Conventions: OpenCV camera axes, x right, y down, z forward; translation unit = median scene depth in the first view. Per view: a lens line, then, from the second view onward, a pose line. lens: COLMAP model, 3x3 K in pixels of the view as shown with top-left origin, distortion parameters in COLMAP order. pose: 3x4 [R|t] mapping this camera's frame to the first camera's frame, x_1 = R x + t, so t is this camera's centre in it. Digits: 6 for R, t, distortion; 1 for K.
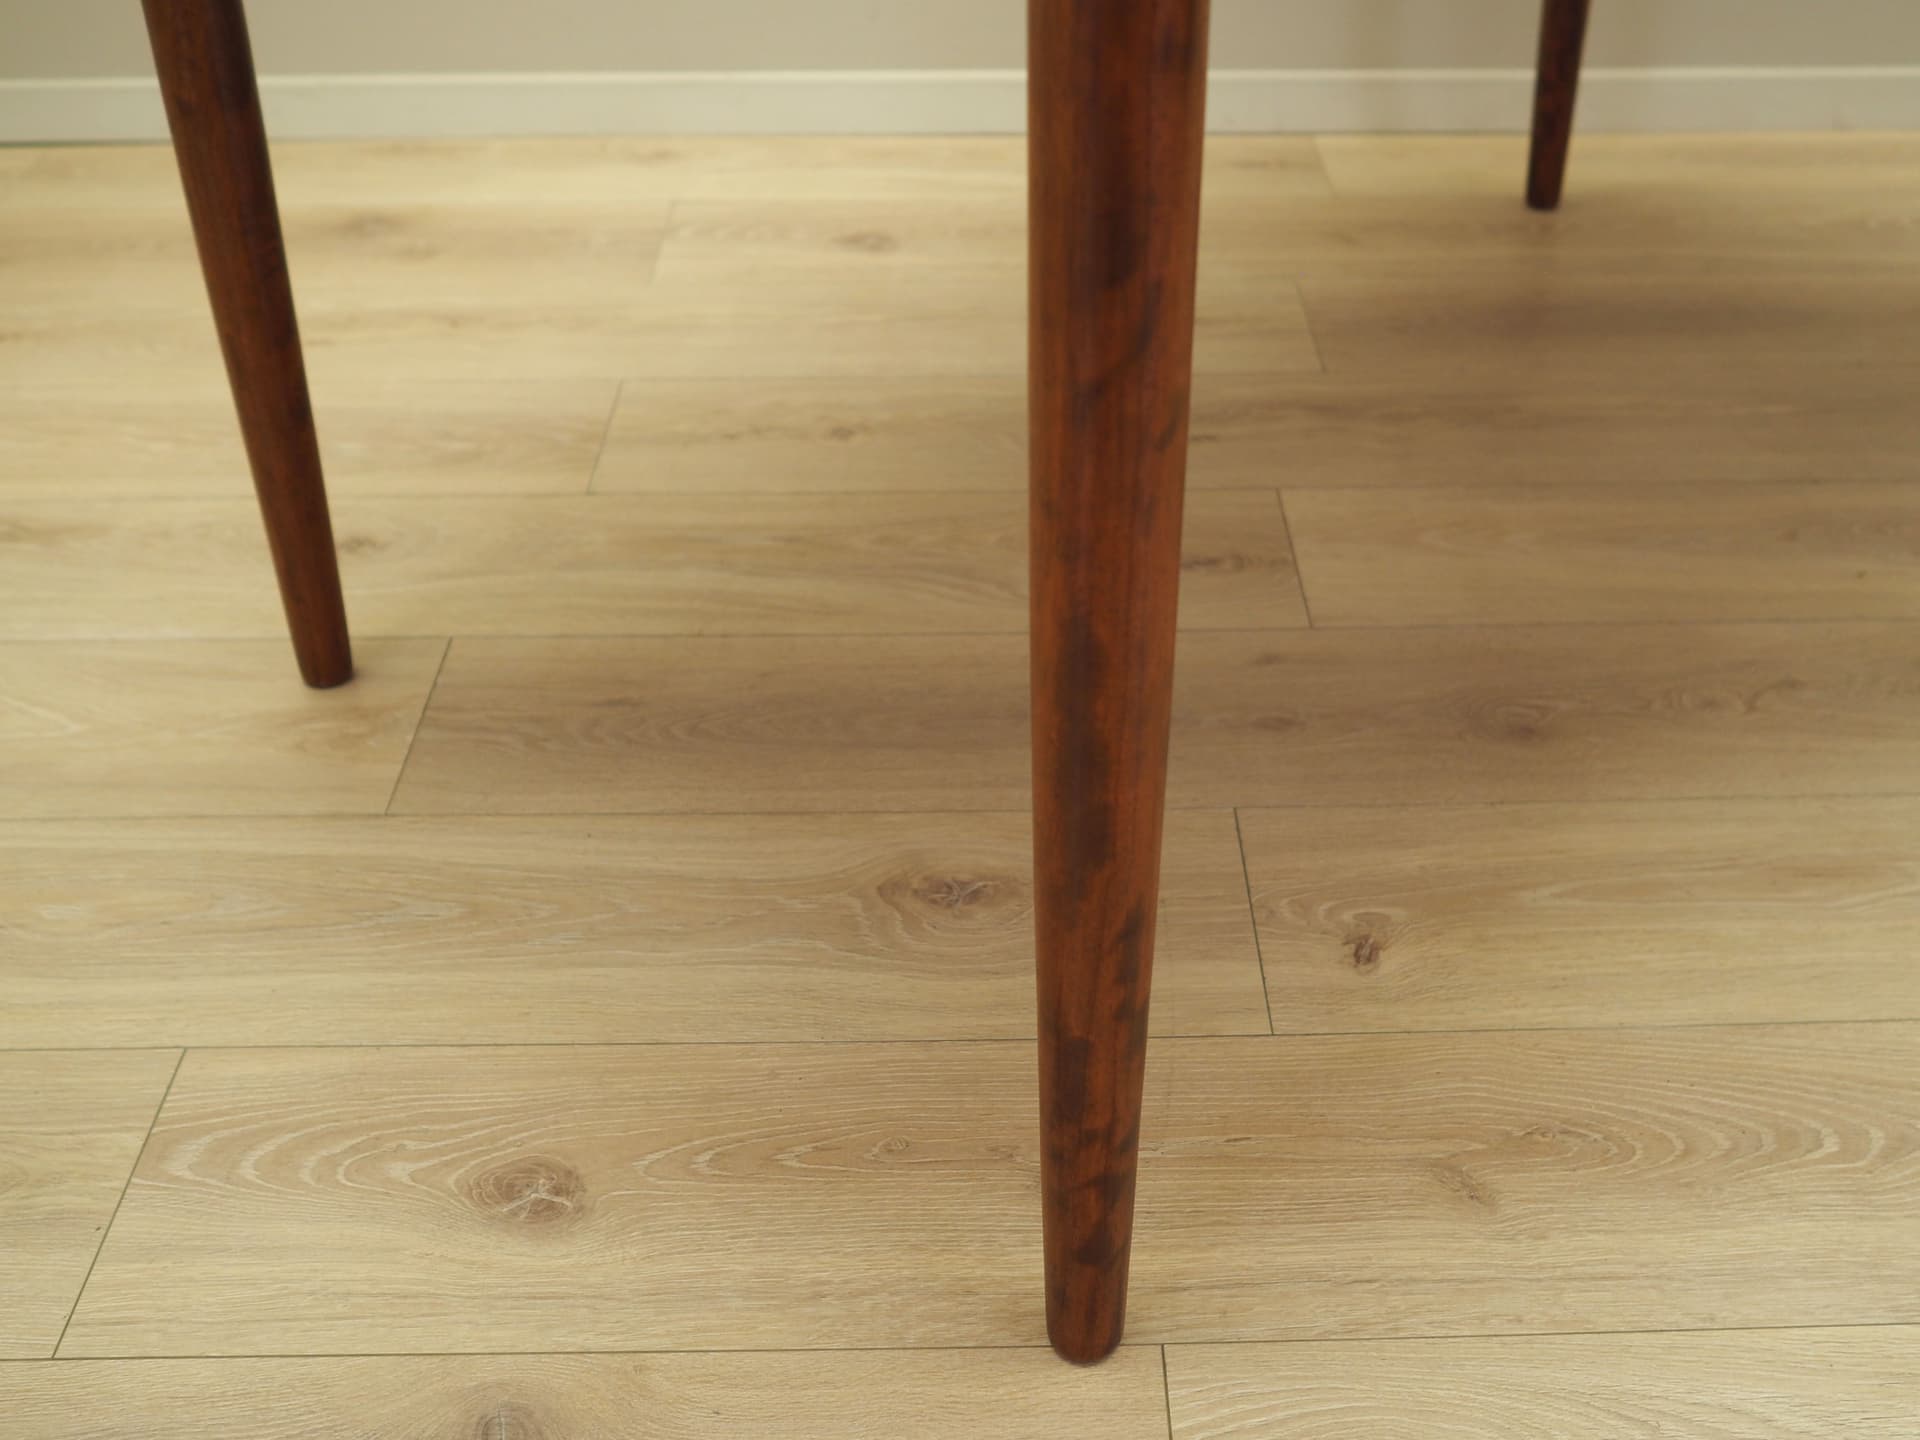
lens RADIAL K [[2097.9, 0, 1030.5], [0, 2097.9, 717.4], [0, 0, 1]] dist [-0.020619, -0.009826]
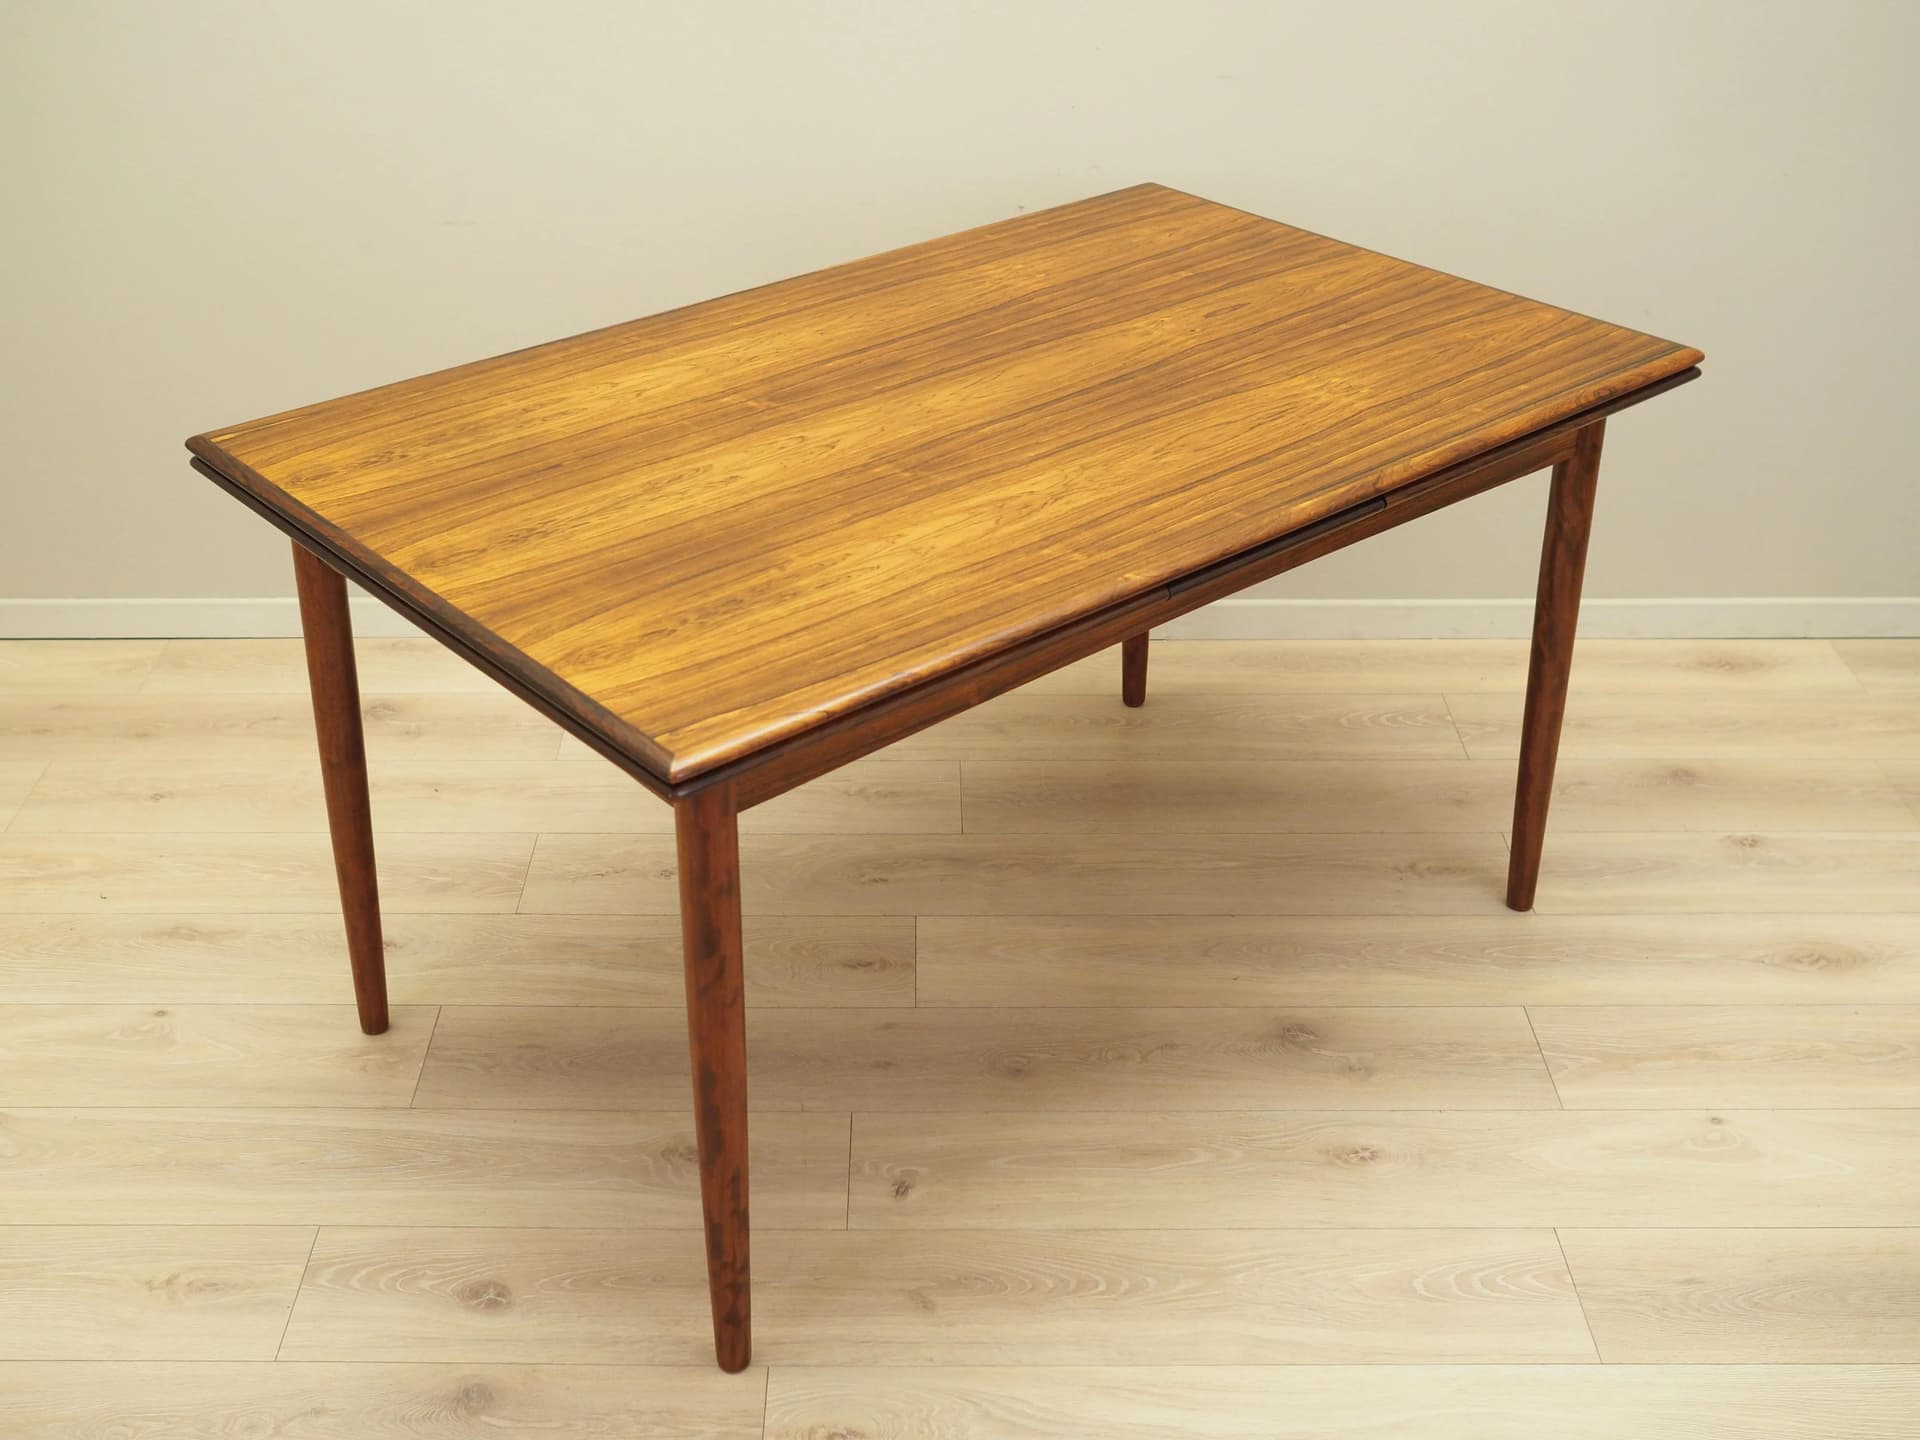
lens RADIAL K [[2270.7, 0, 895.2], [0, 2270.7, 722.2], [0, 0, 1]] dist [-0.016254, 0.007659]
pose [[0.999444, 0.012913, -0.030748, 0.213300], [-0.015649, 0.995775, -0.090480, -0.134916], [0.029450, 0.090911, 0.995424, -1.183685]]
